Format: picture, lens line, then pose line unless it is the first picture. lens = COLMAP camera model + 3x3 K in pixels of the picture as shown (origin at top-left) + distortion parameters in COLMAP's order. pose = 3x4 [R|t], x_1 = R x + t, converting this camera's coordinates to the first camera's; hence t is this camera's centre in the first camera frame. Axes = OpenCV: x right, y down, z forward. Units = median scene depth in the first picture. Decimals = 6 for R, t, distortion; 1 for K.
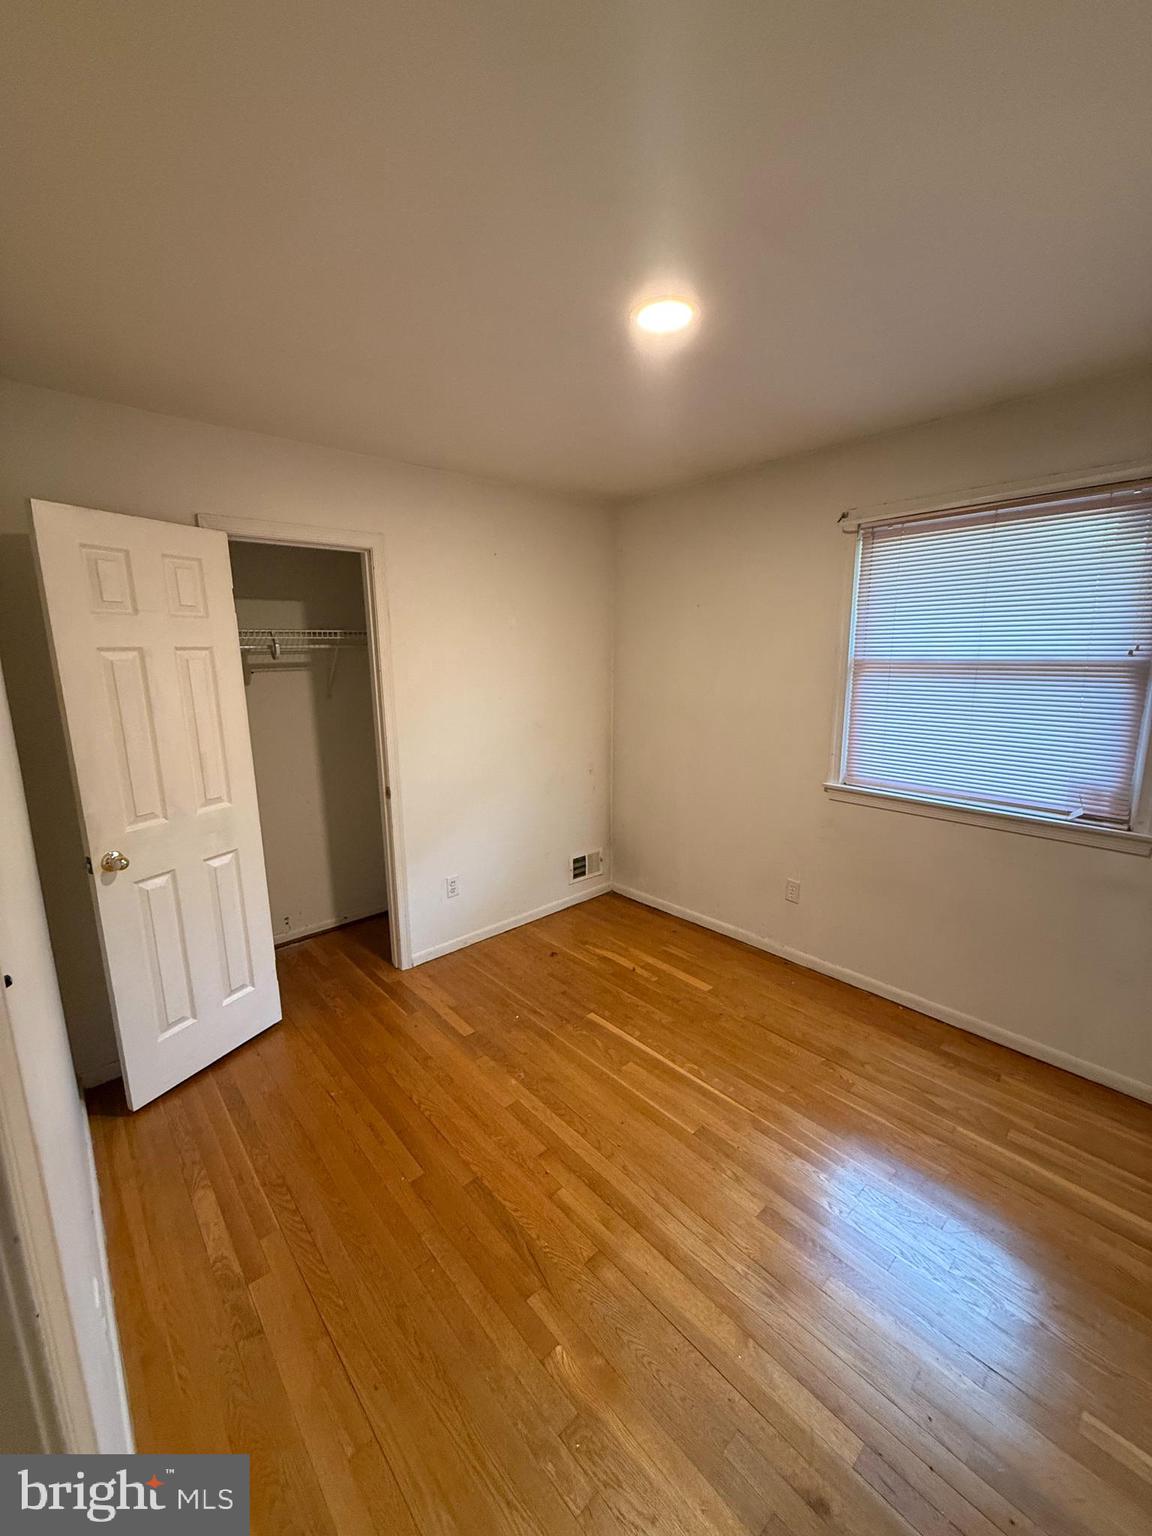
lens RADIAL K [[615.8, 0, 576.0], [0, 615.8, 768.0], [0, 0, 1]] dist [0.000580, 0.000383]
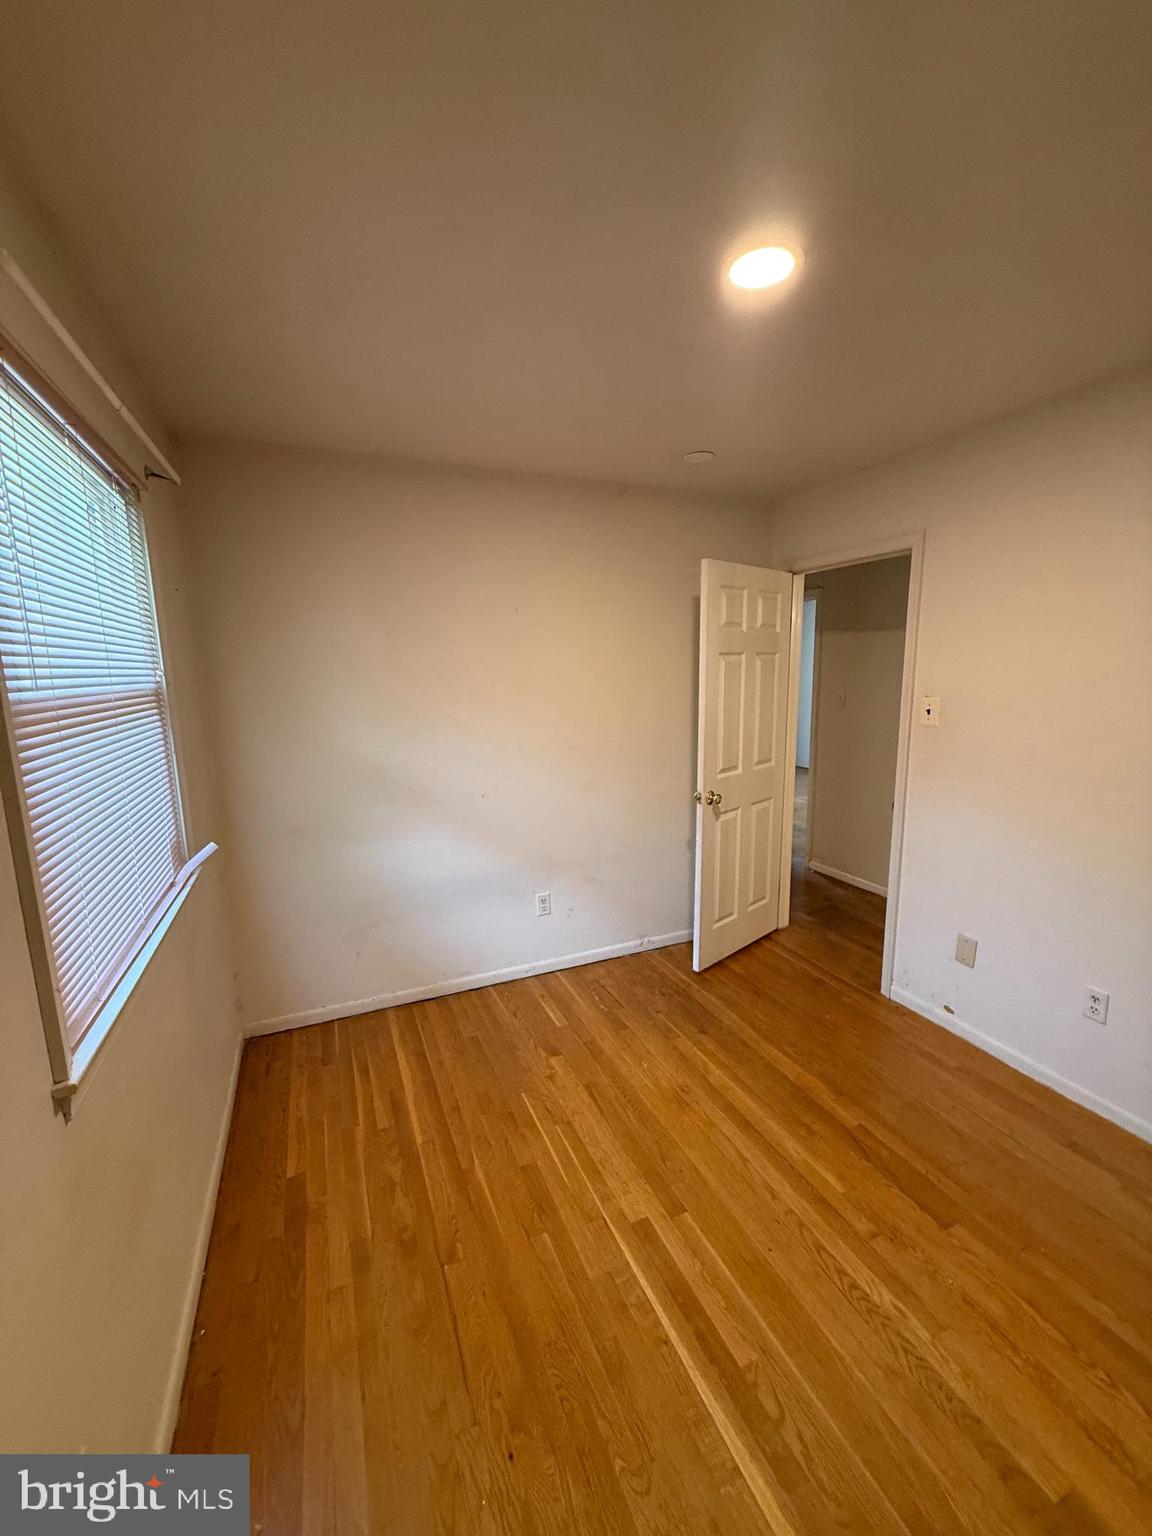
lens RADIAL K [[615.8, 0, 576.0], [0, 615.8, 768.0], [0, 0, 1]] dist [0.000580, 0.000383]
pose [[-0.946392, -0.026475, 0.321934, 0.074003], [0.088458, 0.937297, 0.337120, -0.303105], [-0.310673, 0.347525, -0.884708, 1.599836]]
